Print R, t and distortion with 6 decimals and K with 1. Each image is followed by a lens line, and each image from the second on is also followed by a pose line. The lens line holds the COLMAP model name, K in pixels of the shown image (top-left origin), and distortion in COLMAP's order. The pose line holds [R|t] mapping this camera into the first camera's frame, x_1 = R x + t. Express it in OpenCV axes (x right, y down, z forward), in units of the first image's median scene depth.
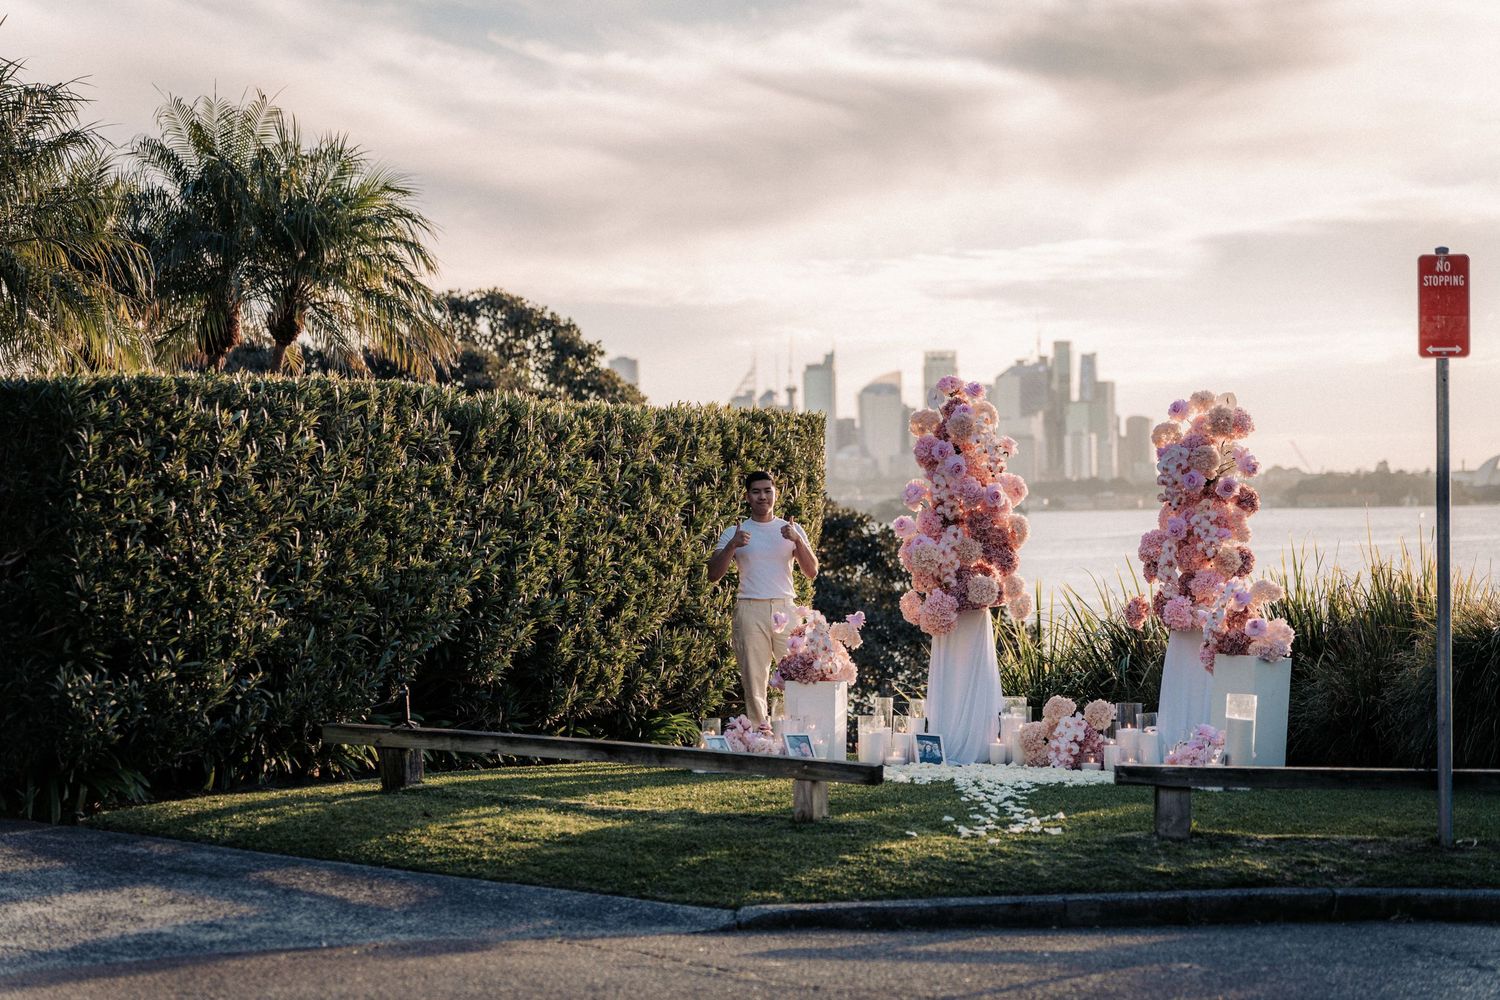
lens RADIAL K [[3551.0, 0, 777.3], [0, 3551.0, 532.8], [0, 0, 1]] dist [0.063403, 0.000000]
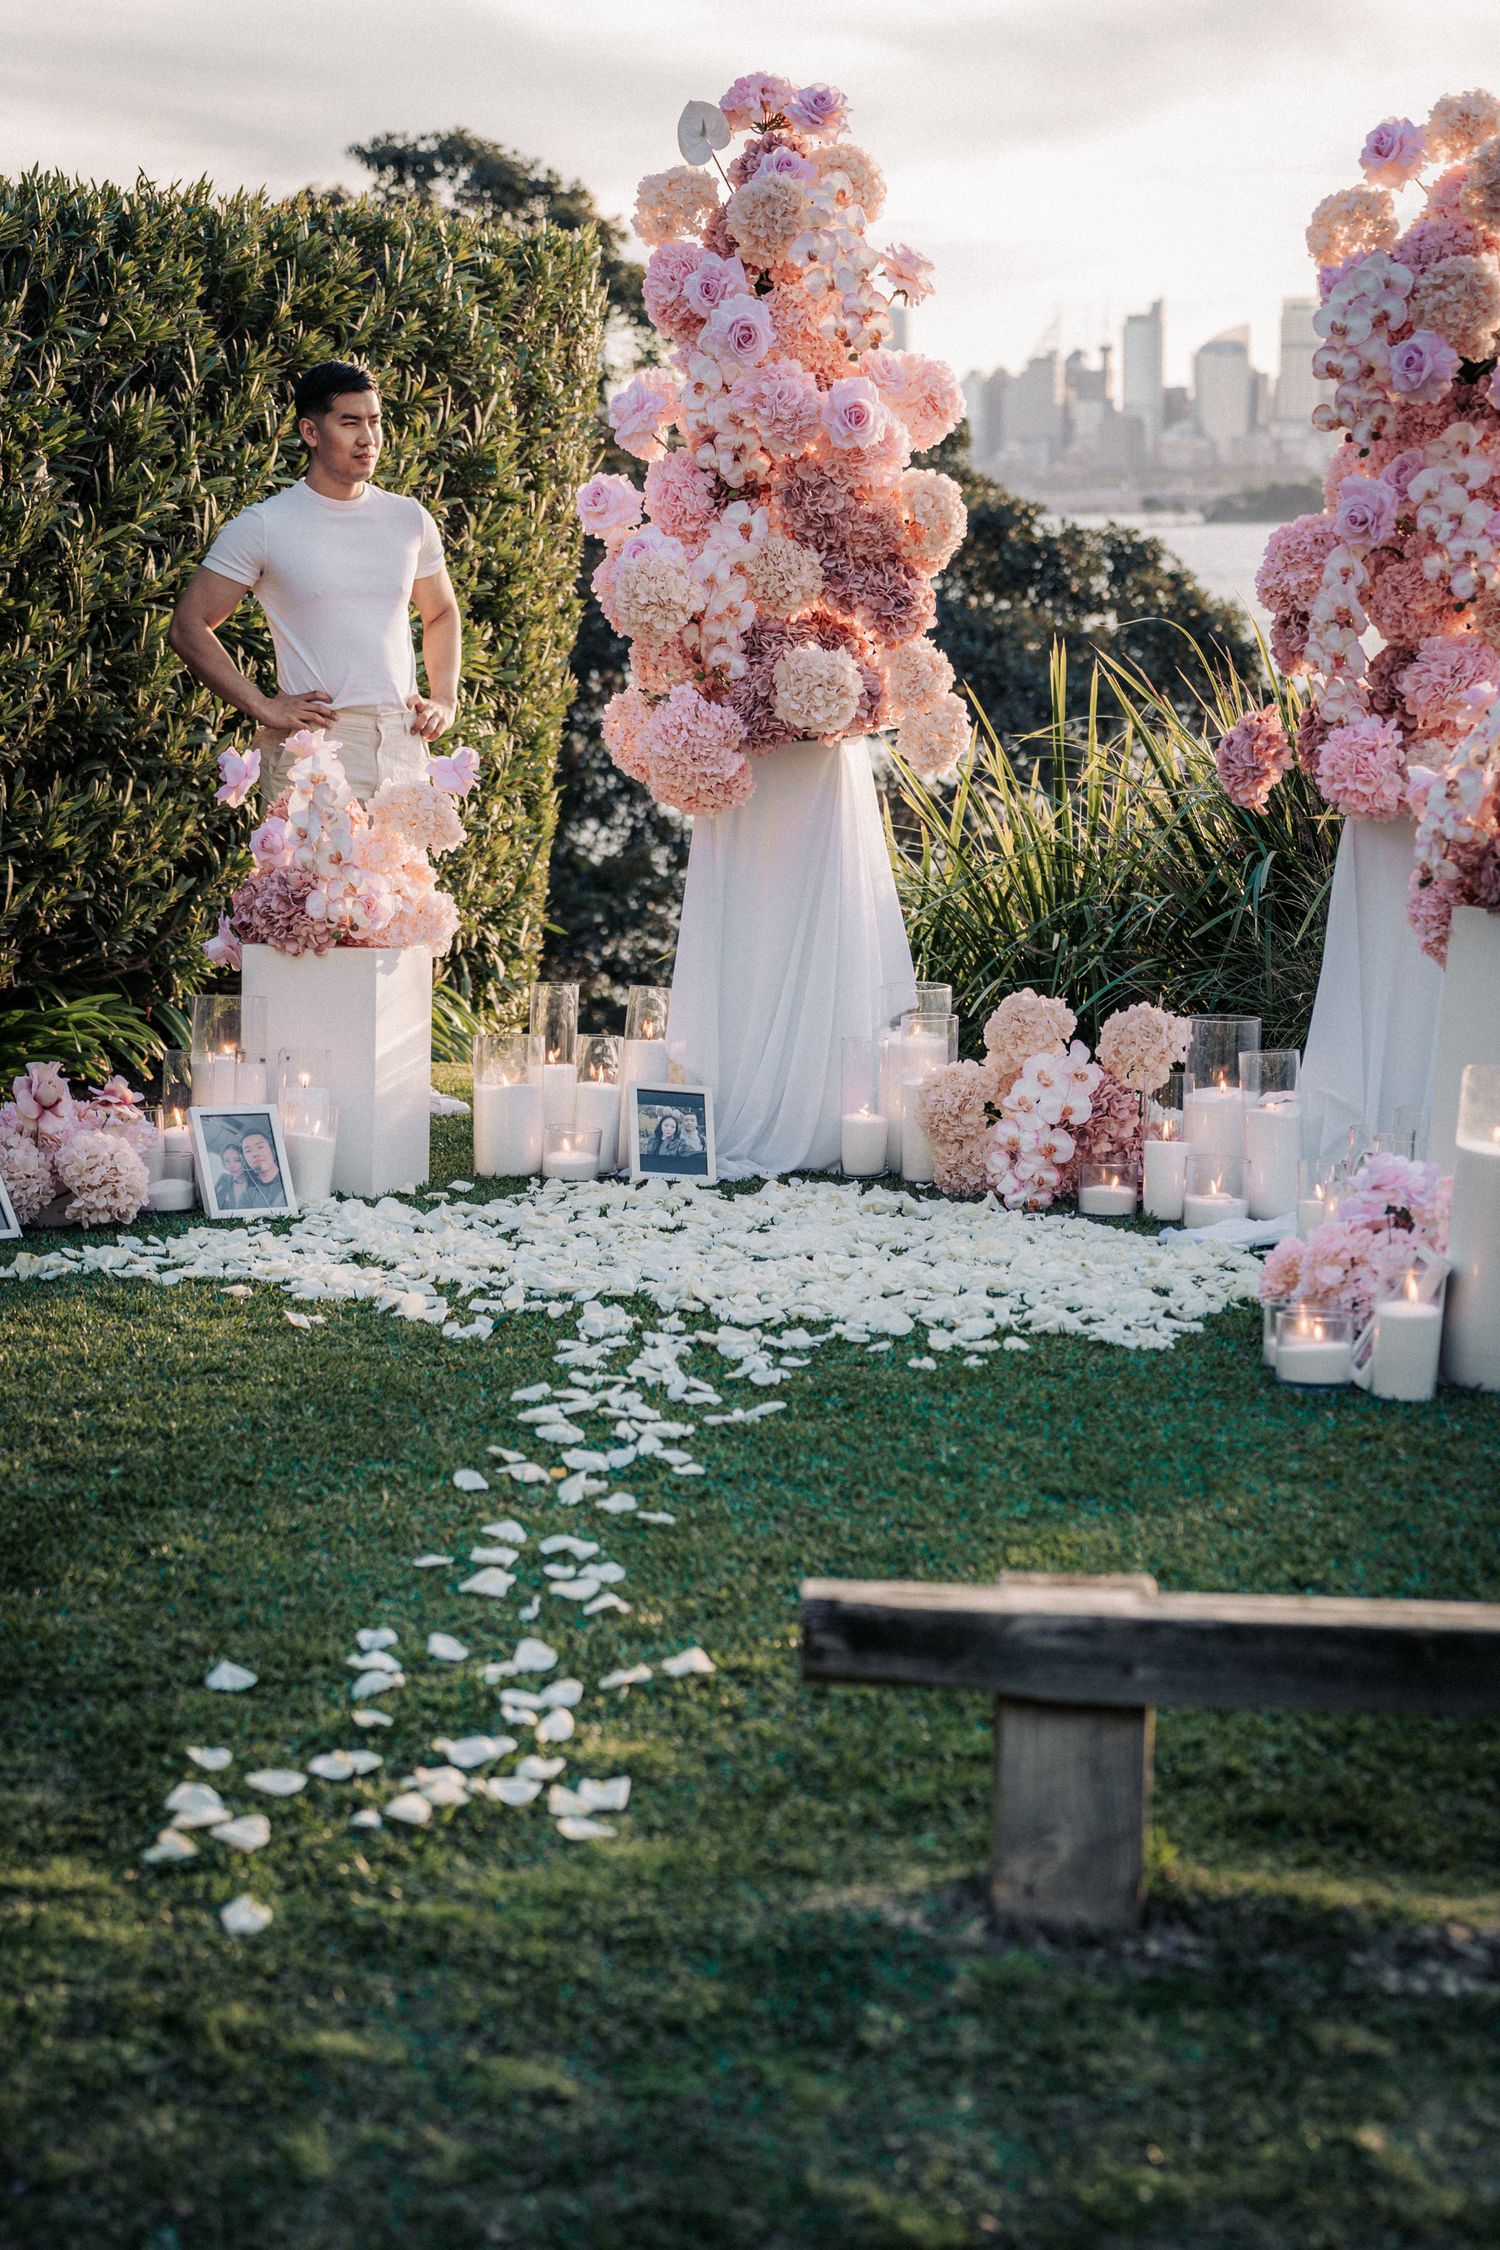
lens RADIAL K [[4482.7, 0, 624.0], [0, 4482.7, 1276.4], [0, 0, 1]] dist [0.044681, 0.000000]
pose [[0.994979, 0.021107, -0.097828, 0.085248], [-0.004915, 0.986633, 0.162882, 0.001227], [0.099959, -0.161584, 0.981784, 0.563691]]
